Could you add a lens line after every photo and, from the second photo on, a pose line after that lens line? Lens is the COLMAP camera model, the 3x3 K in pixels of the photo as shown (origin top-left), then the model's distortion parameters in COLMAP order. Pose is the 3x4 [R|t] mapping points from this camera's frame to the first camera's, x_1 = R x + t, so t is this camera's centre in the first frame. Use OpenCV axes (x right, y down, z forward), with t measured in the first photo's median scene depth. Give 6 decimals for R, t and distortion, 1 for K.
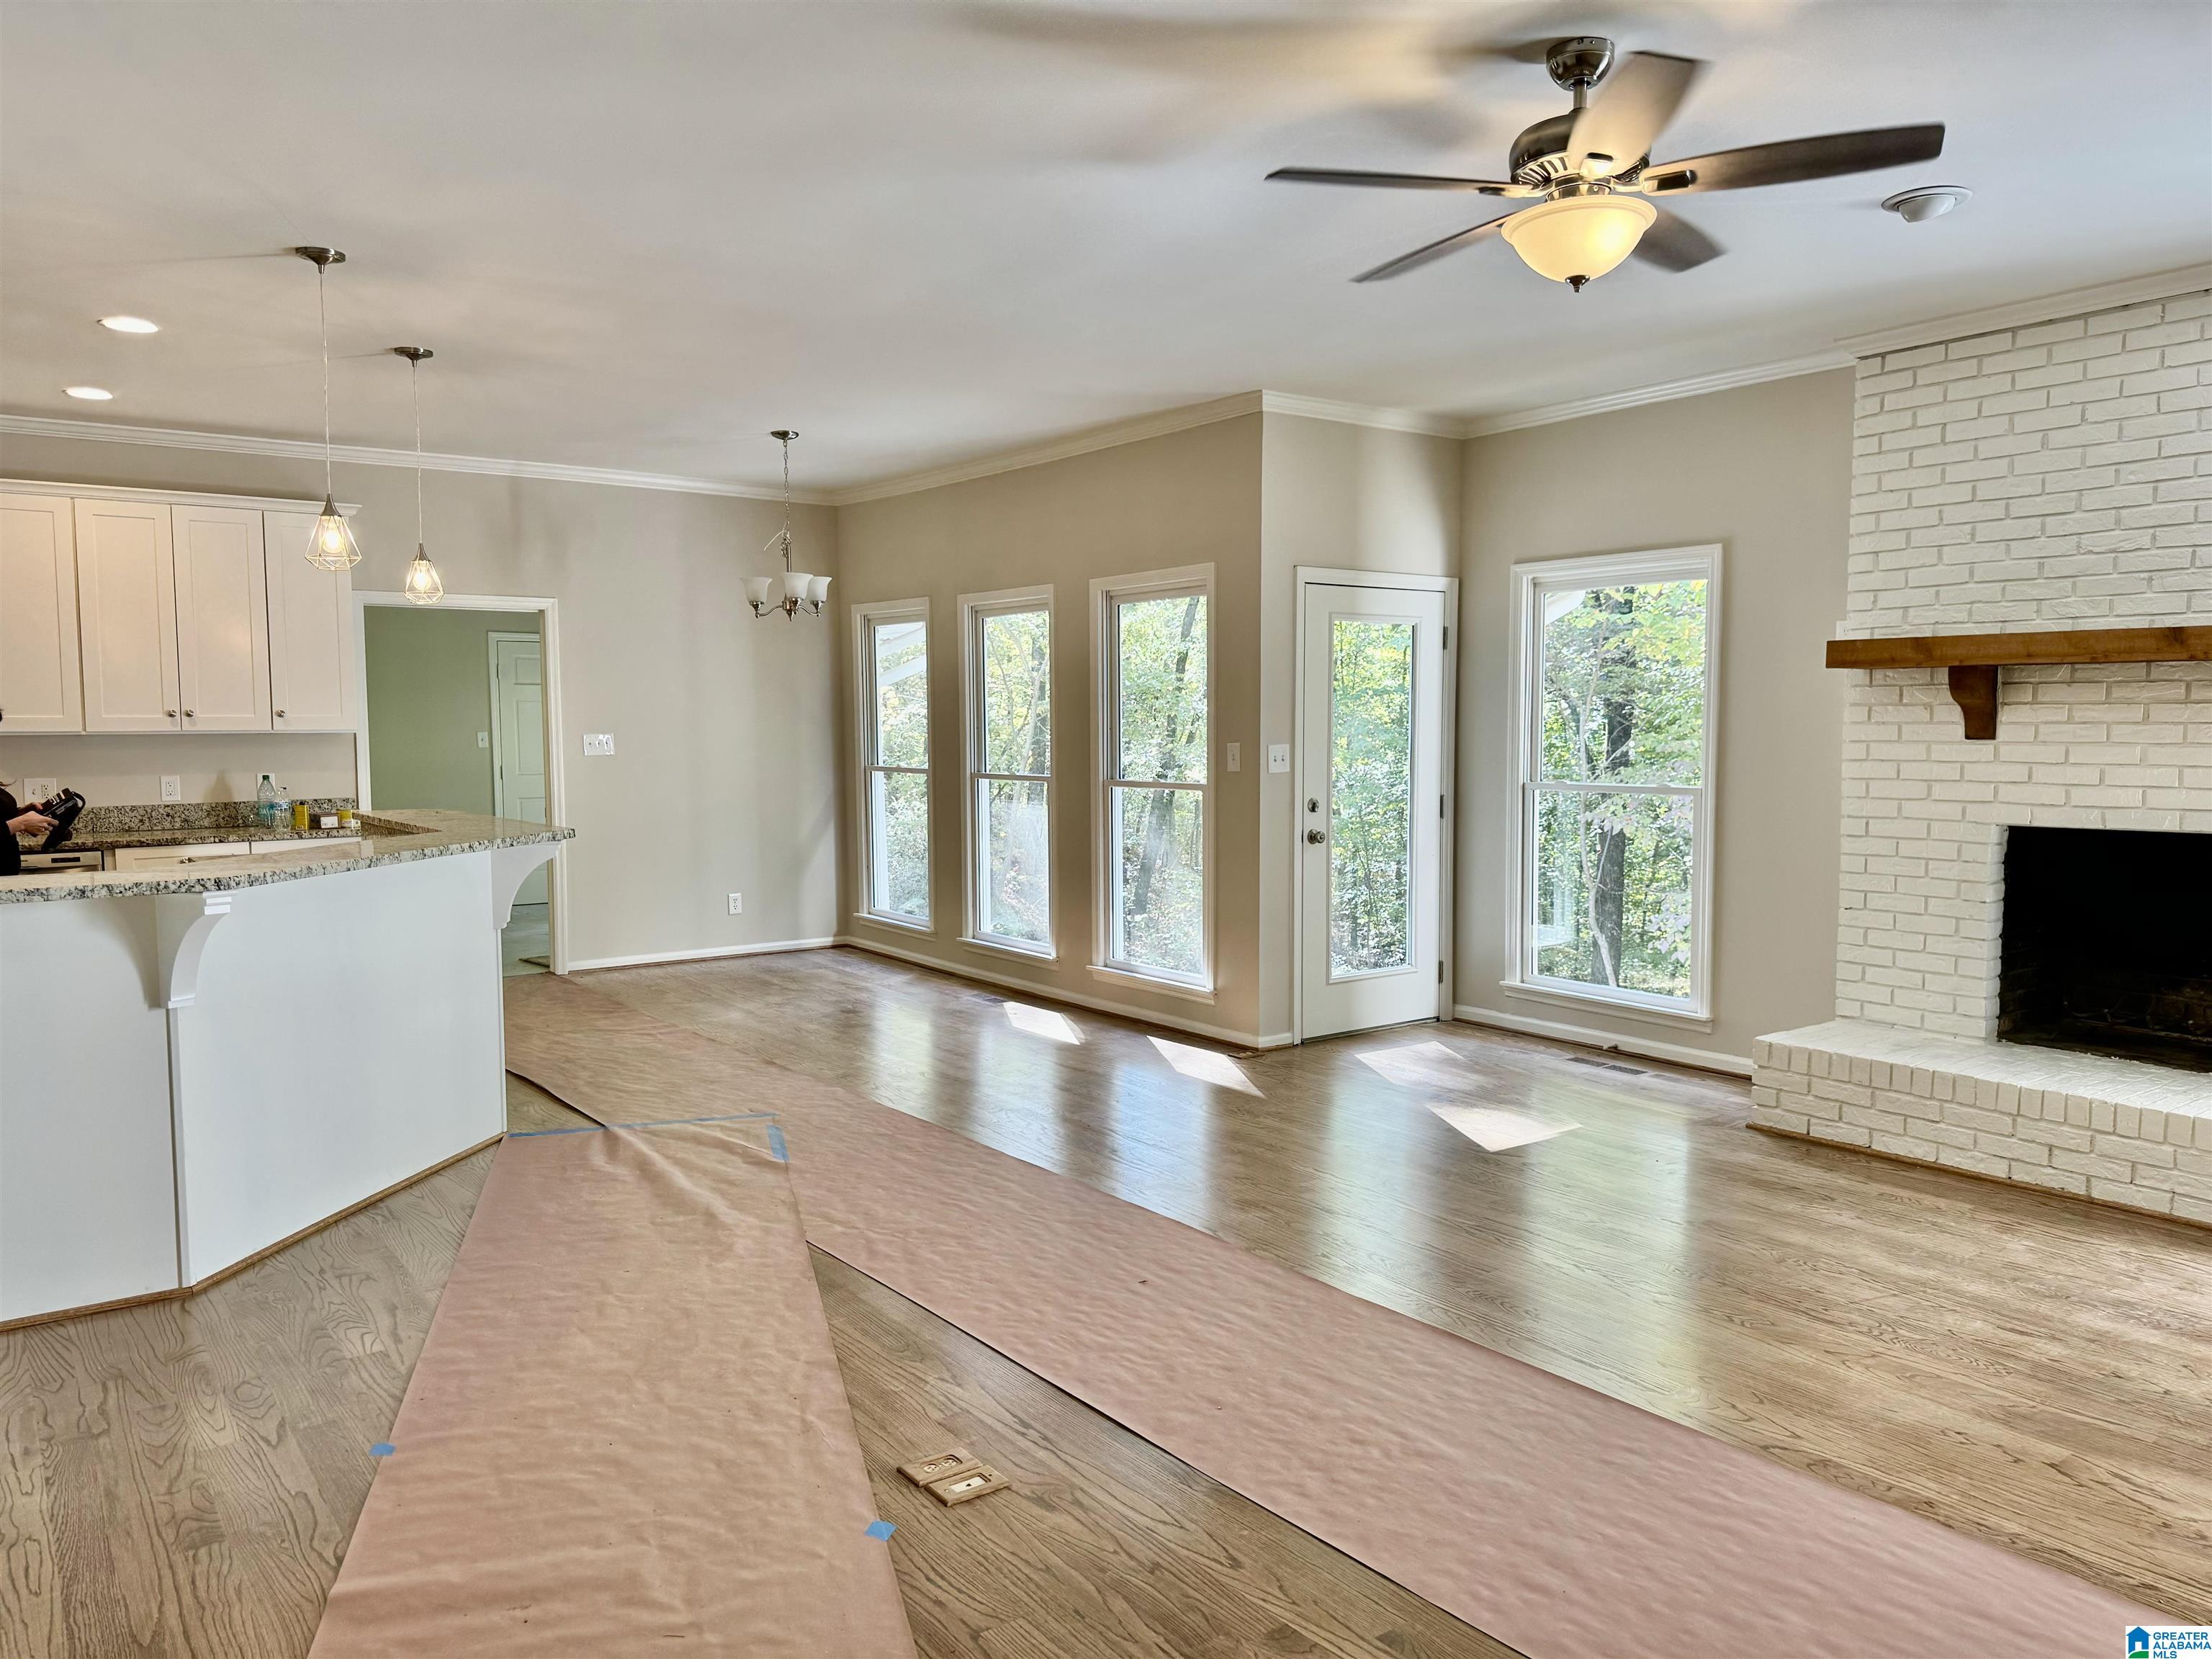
lens RADIAL K [[1547.0, 0, 1104.7], [0, 1547.0, 849.1], [0, 0, 1]] dist [-0.060236, 0.003175]
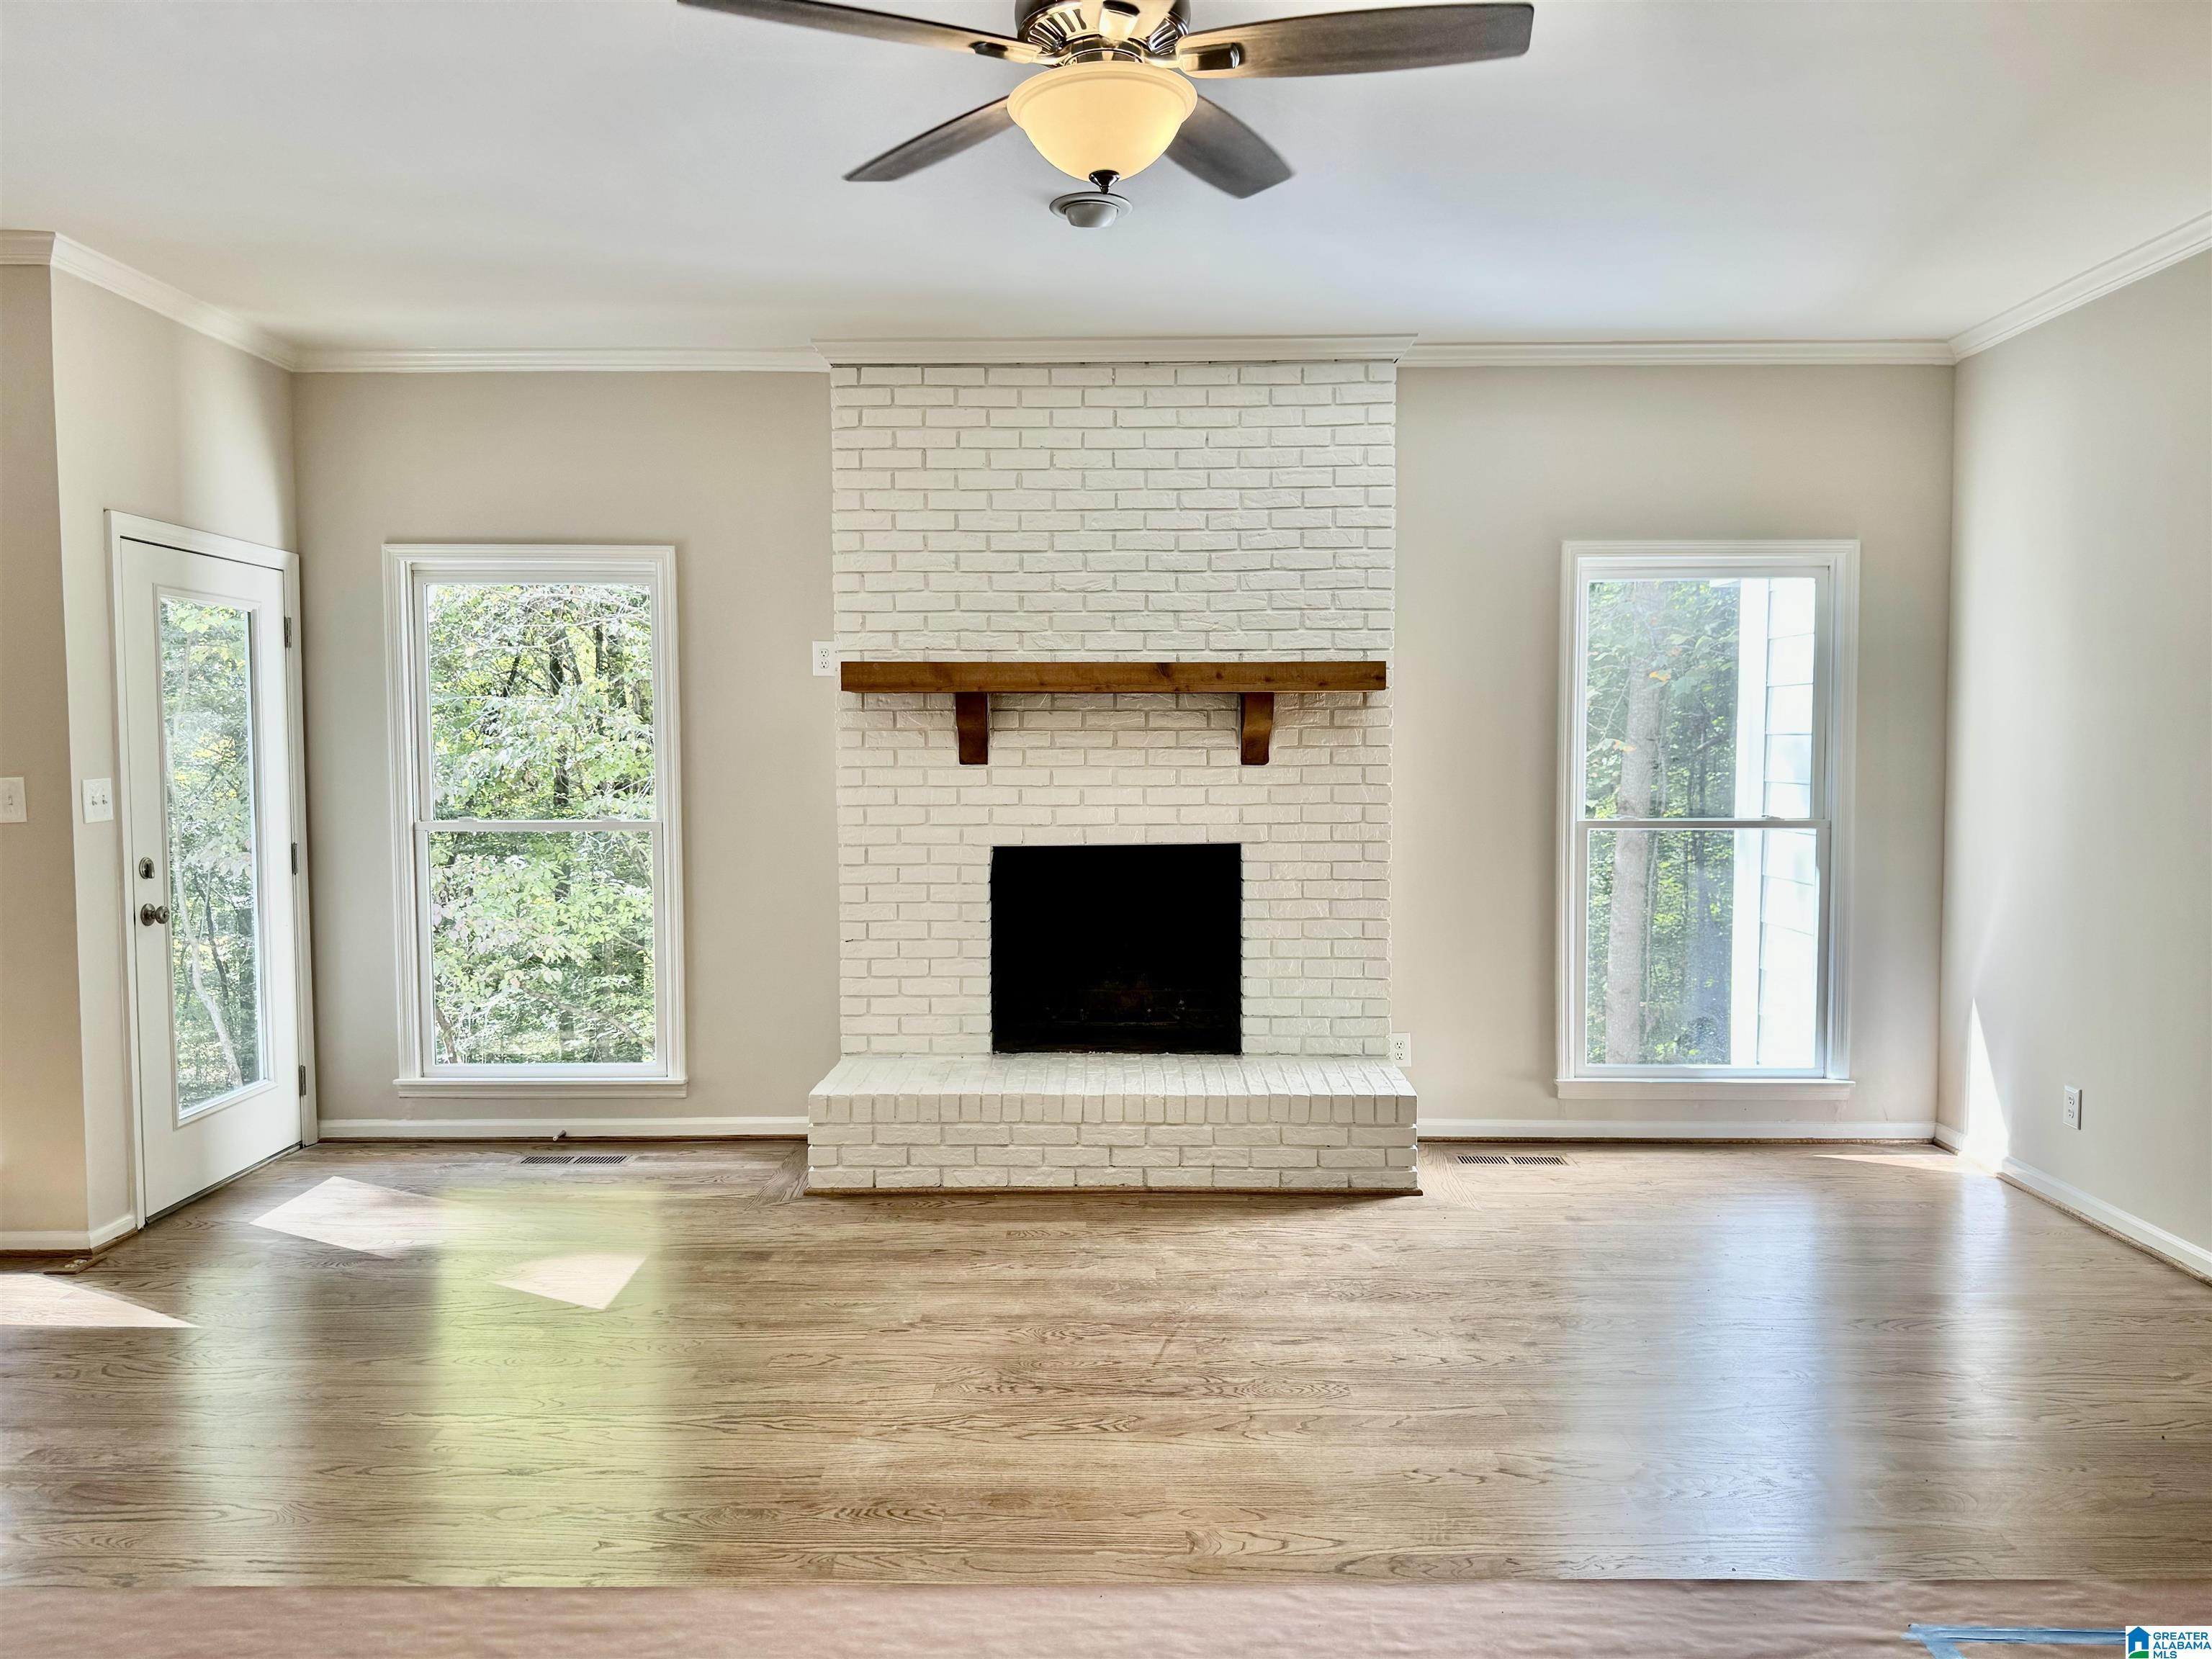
lens RADIAL K [[1504.6, 0, 1106.0], [0, 1504.6, 829.5], [0, 0, 1]] dist [0.120981, -0.160579]
pose [[0.583160, -0.041341, 0.811305, -0.207308], [0.062614, 0.998021, 0.005849, -0.029047], [-0.809941, 0.047388, 0.584594, 0.338618]]
